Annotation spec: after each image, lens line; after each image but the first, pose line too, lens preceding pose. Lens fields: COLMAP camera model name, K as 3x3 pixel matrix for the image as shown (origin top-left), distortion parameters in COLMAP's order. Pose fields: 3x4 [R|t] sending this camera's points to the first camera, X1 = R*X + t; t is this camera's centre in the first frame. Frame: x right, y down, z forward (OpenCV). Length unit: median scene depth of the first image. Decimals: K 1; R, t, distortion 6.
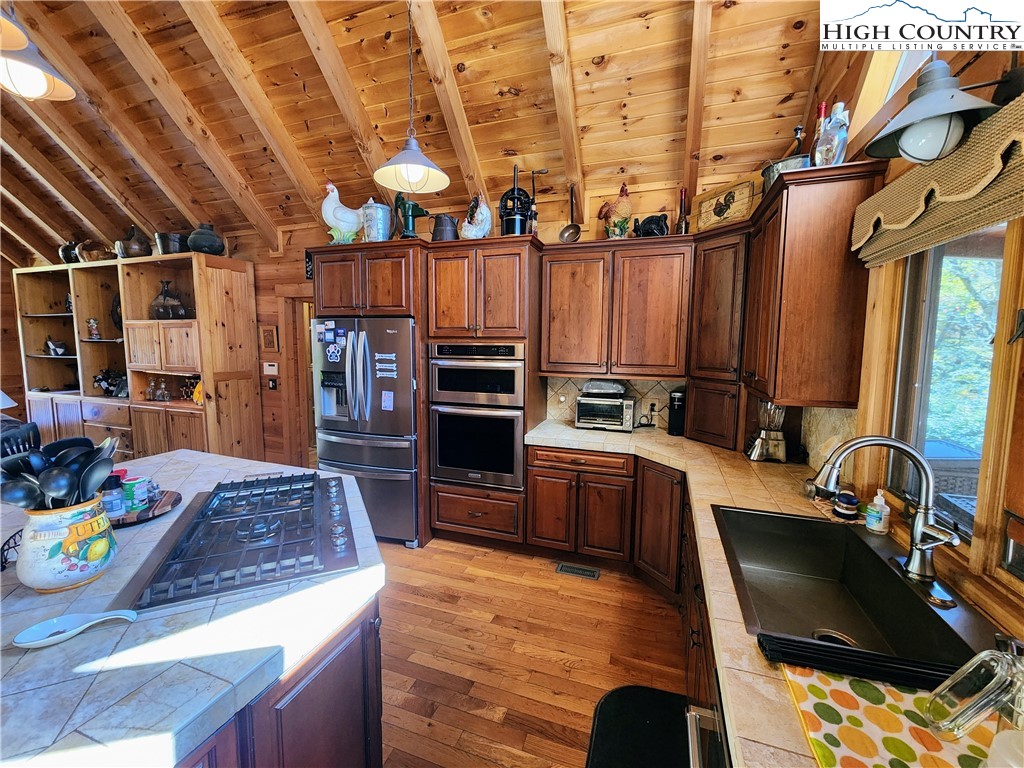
lens RADIAL K [[421.4, 0, 509.0], [0, 421.4, 382.0], [0, 0, 1]] dist [-0.001301, 0.000033]
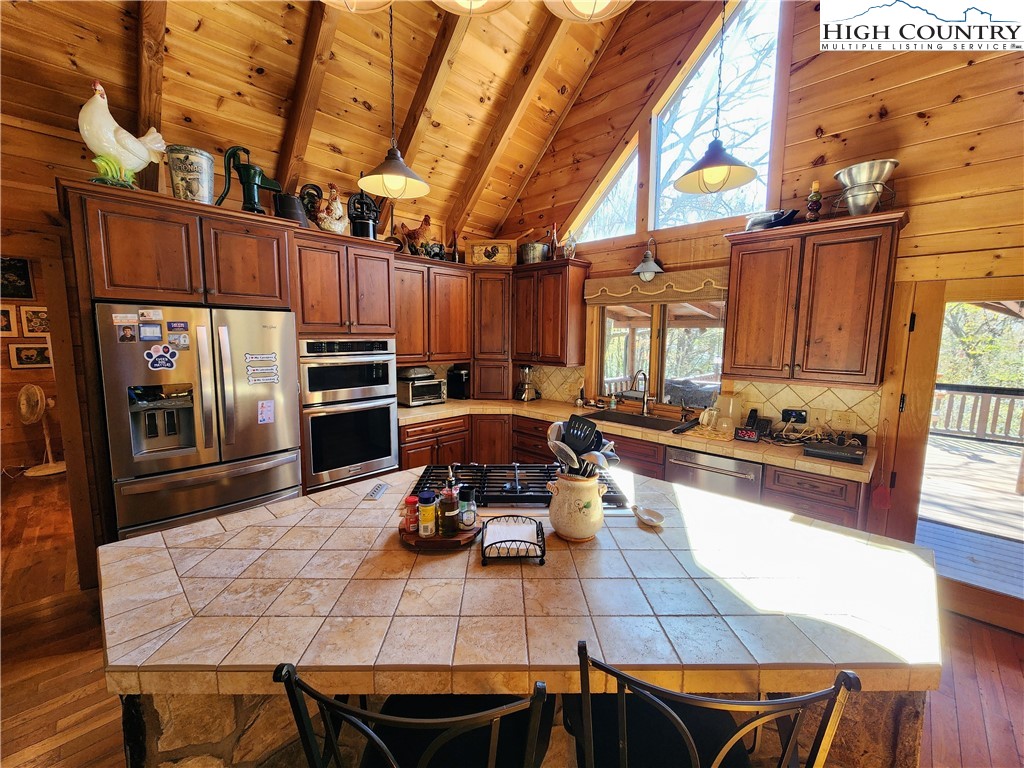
lens RADIAL K [[421.4, 0, 509.4], [0, 421.4, 382.7], [0, 0, 1]] dist [-0.001301, 0.000033]
pose [[0.405118, -0.110646, 0.907544, -0.859278], [0.082259, 0.993035, 0.084349, -0.042769], [-0.910556, 0.040483, 0.411398, 0.240858]]
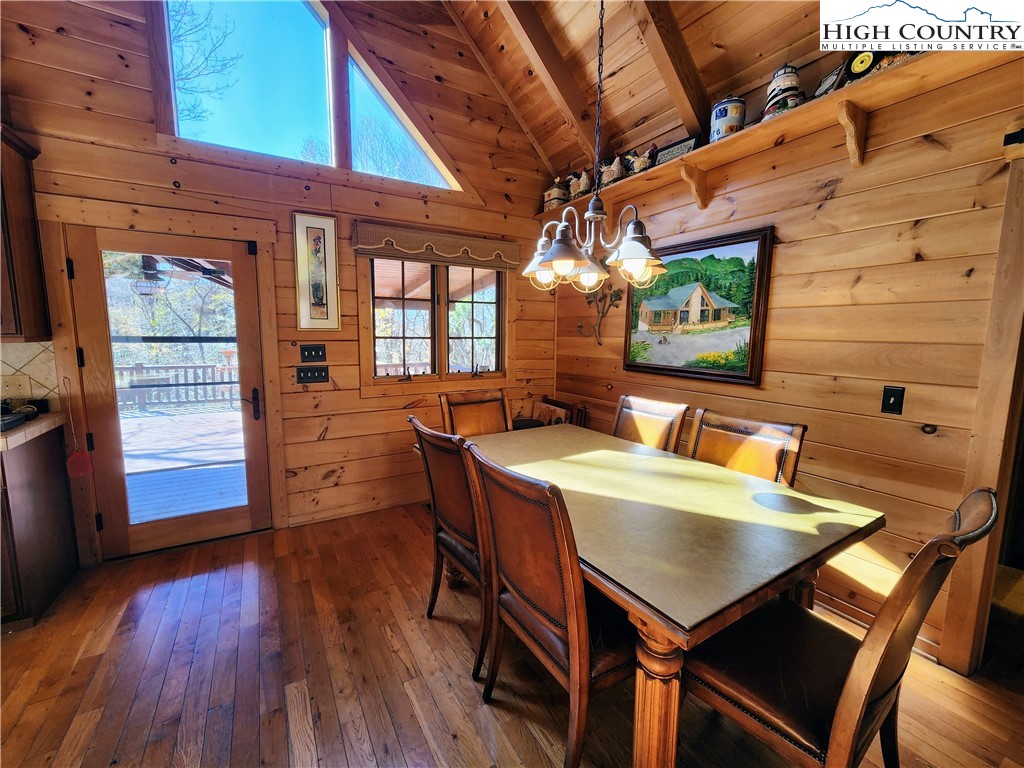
lens RADIAL K [[421.4, 0, 507.4], [0, 421.4, 383.6], [0, 0, 1]] dist [-0.001301, 0.000033]
pose [[-0.776844, -0.085613, 0.623846, -0.881318], [0.049040, 0.979480, 0.195486, 0.065830], [-0.627780, 0.182455, -0.756705, -0.021841]]
